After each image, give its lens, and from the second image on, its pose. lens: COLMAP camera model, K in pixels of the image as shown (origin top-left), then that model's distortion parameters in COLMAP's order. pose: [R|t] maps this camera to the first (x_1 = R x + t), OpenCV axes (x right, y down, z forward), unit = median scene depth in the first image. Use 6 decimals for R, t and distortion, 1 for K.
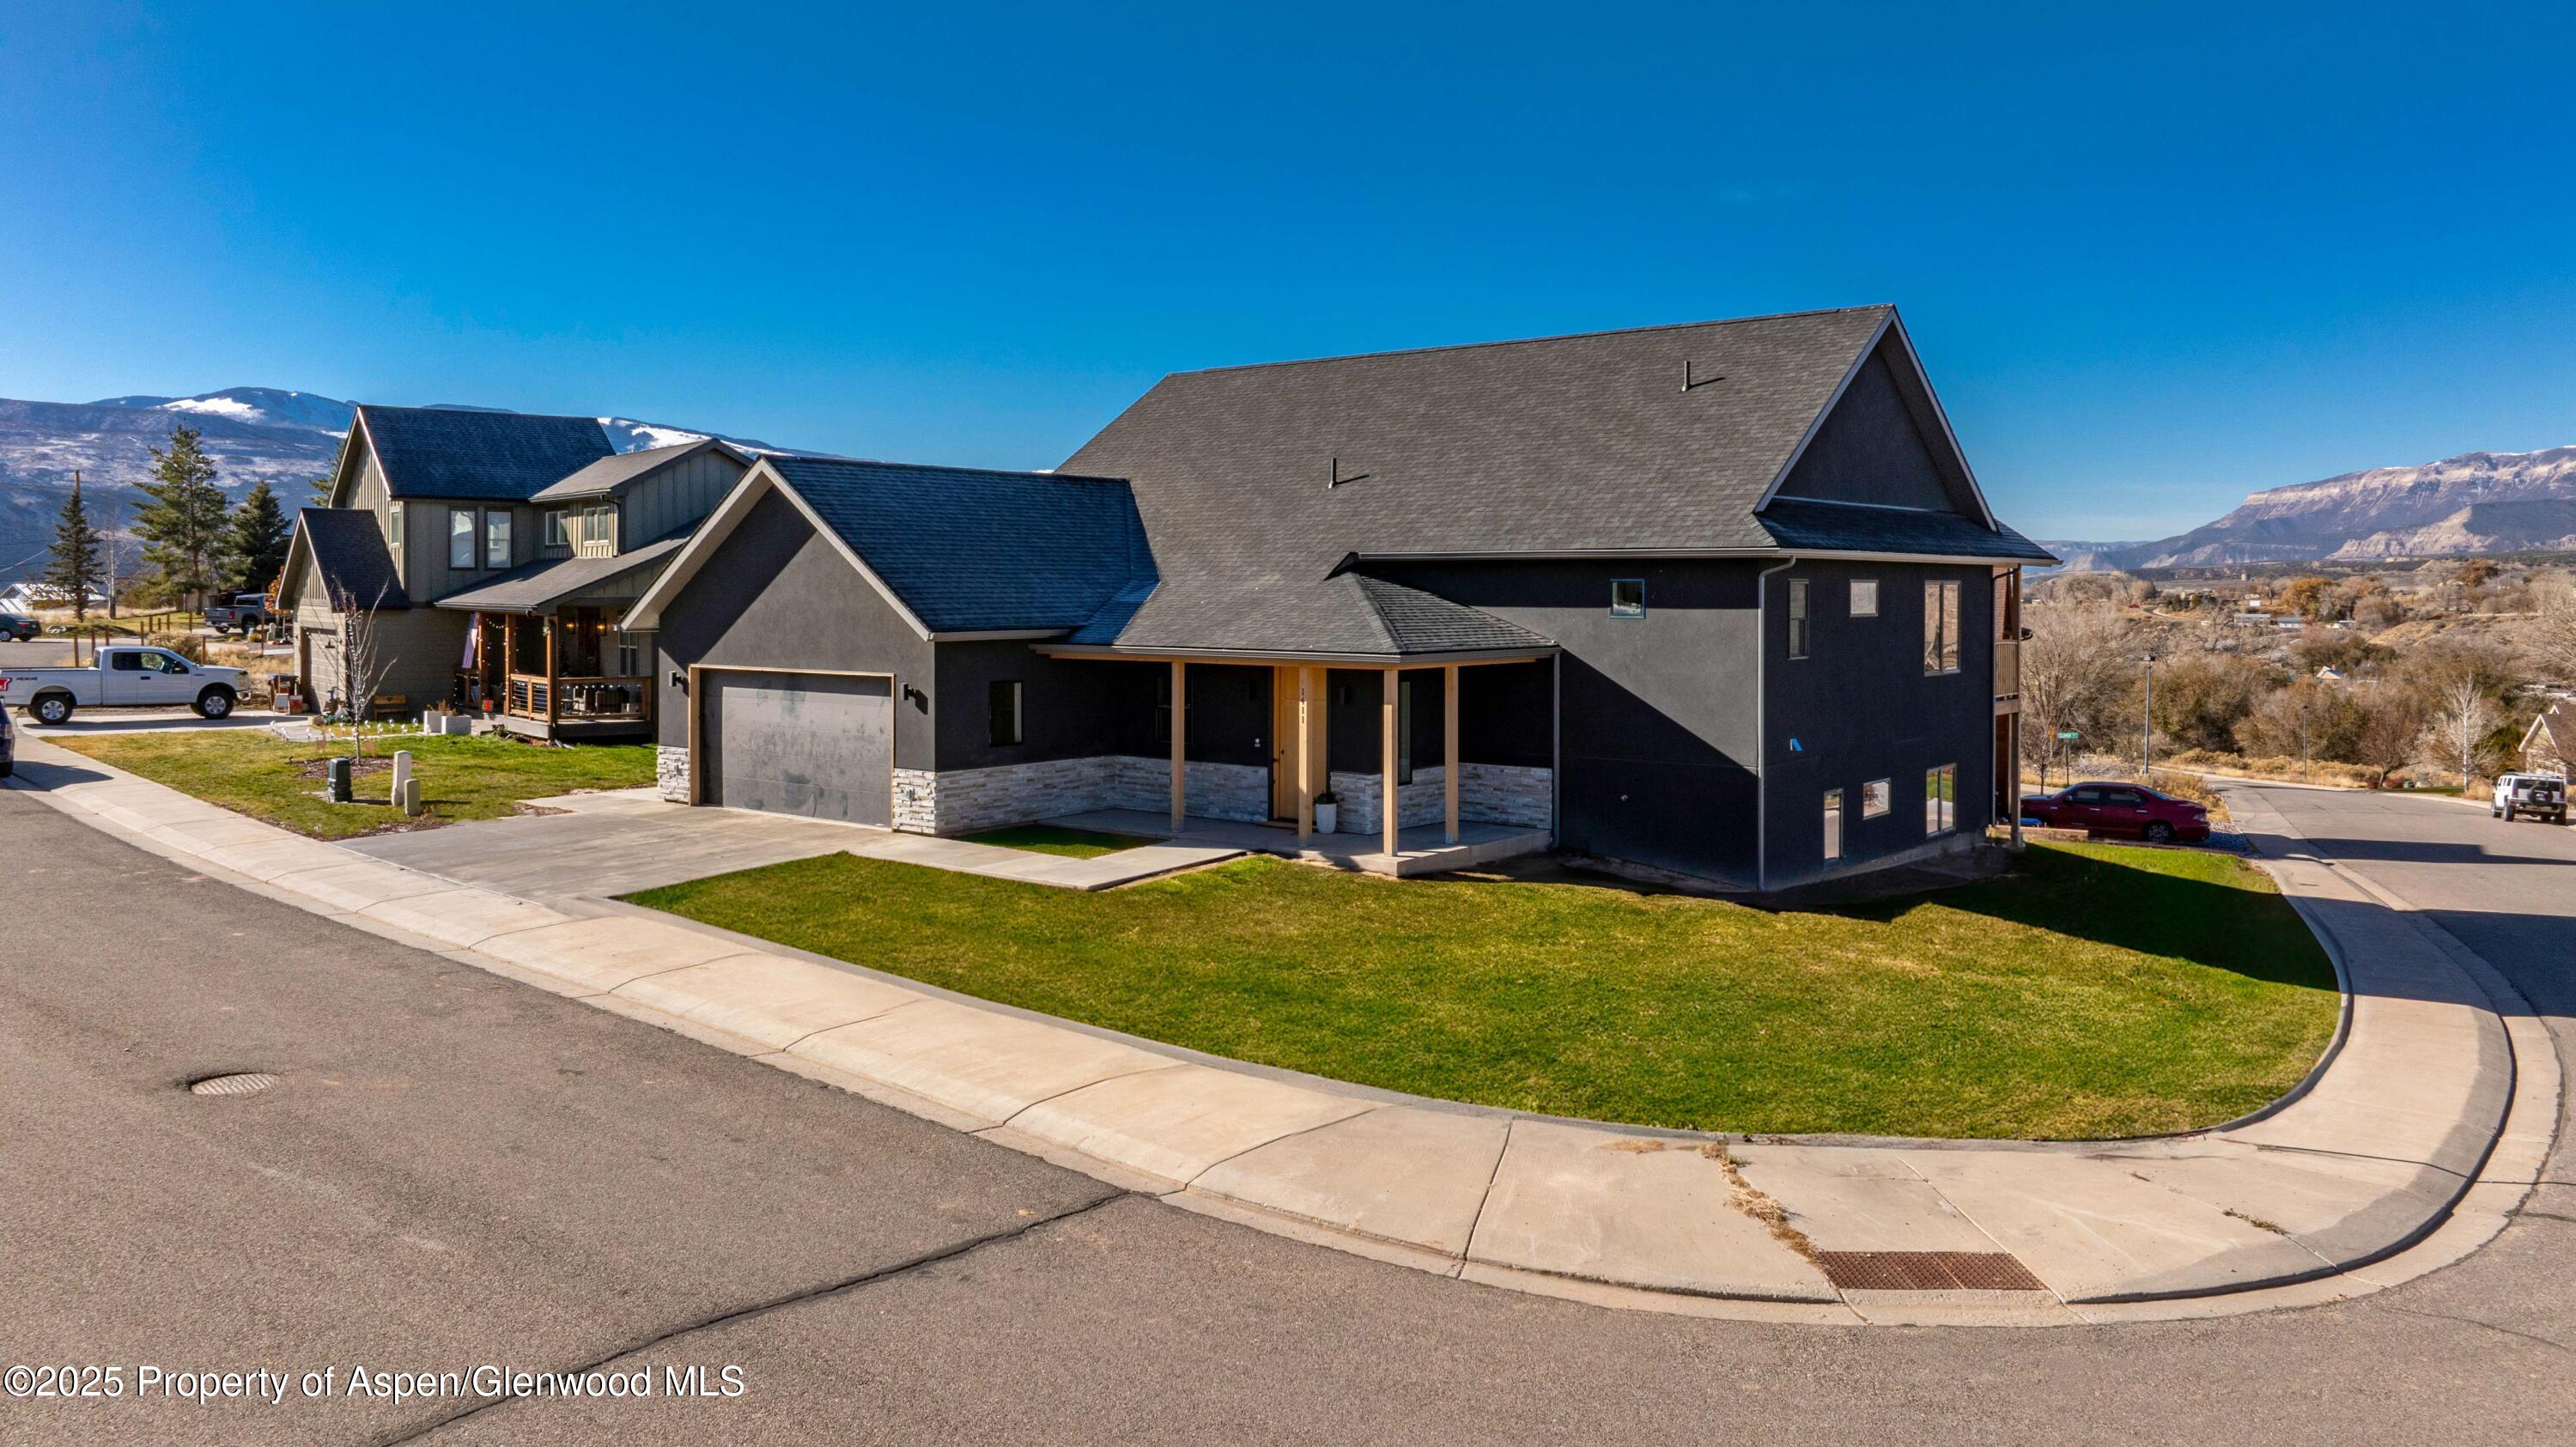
lens RADIAL K [[1836.7, 0, 1295.5], [0, 1836.7, 585.4], [0, 0, 1]] dist [-0.008350, -0.000975]
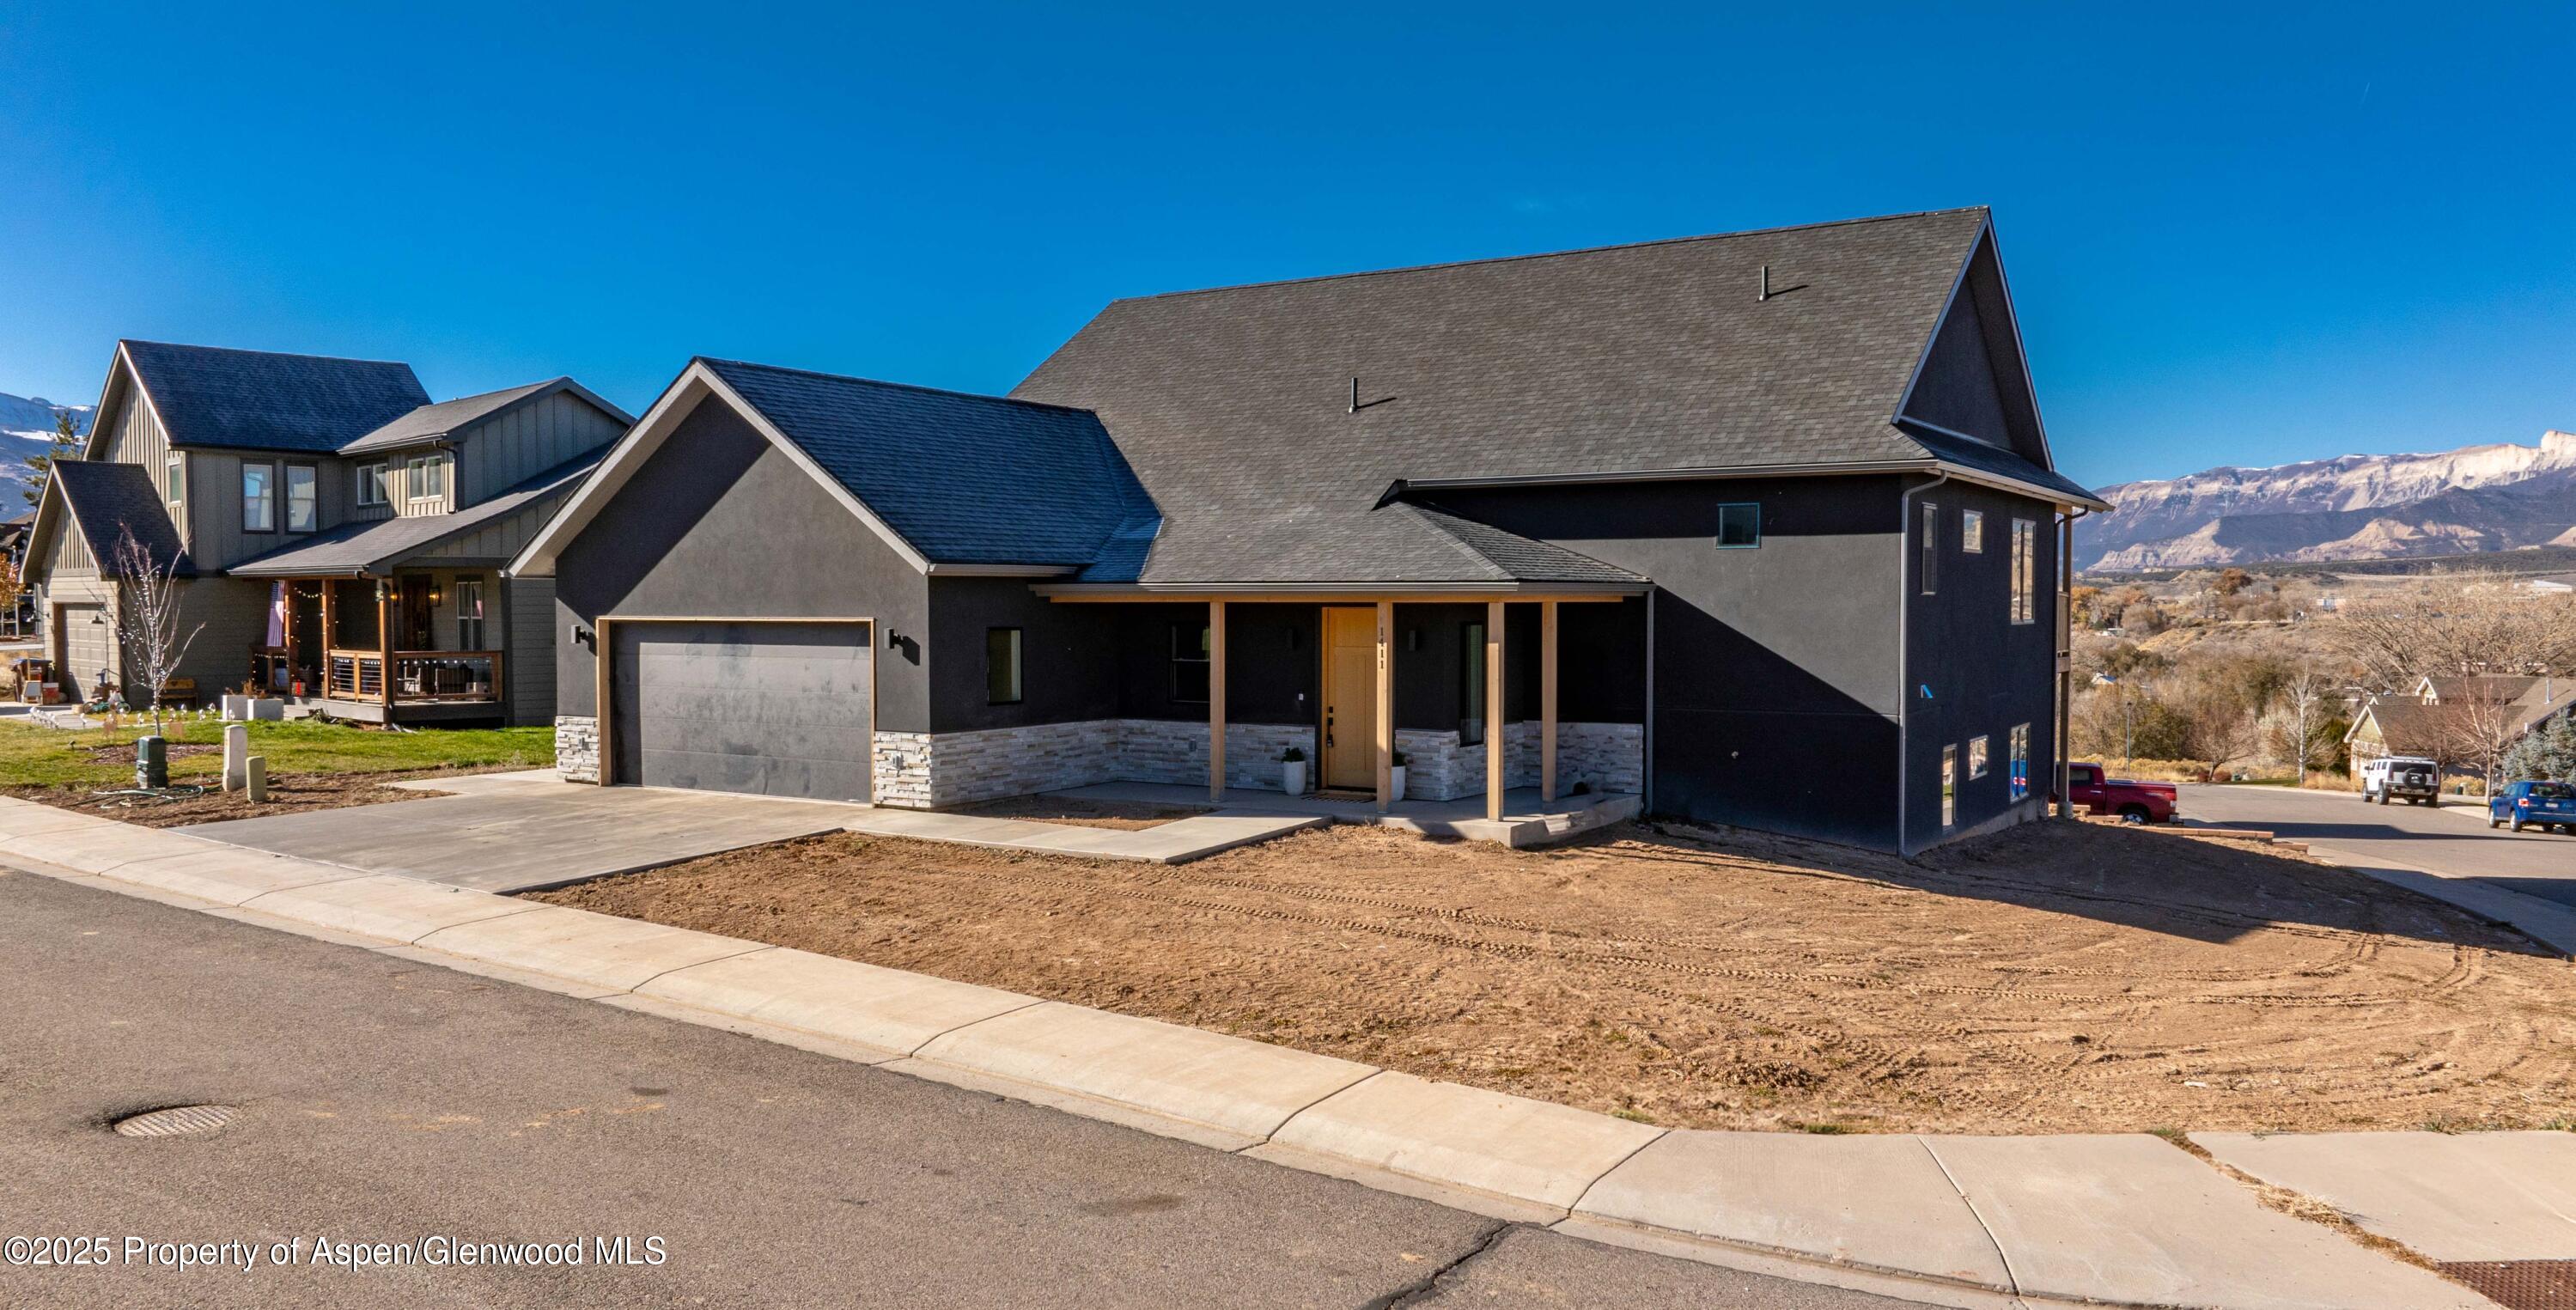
lens RADIAL K [[1889.9, 0, 1288.0], [0, 1889.9, 655.0], [0, 0, 1]] dist [-0.026553, 0.027664]
pose [[0.994083, -0.006422, 0.108431, -0.116609], [0.003120, 0.999527, 0.030595, 0.036746], [-0.108577, -0.030076, 0.993633, 0.122161]]
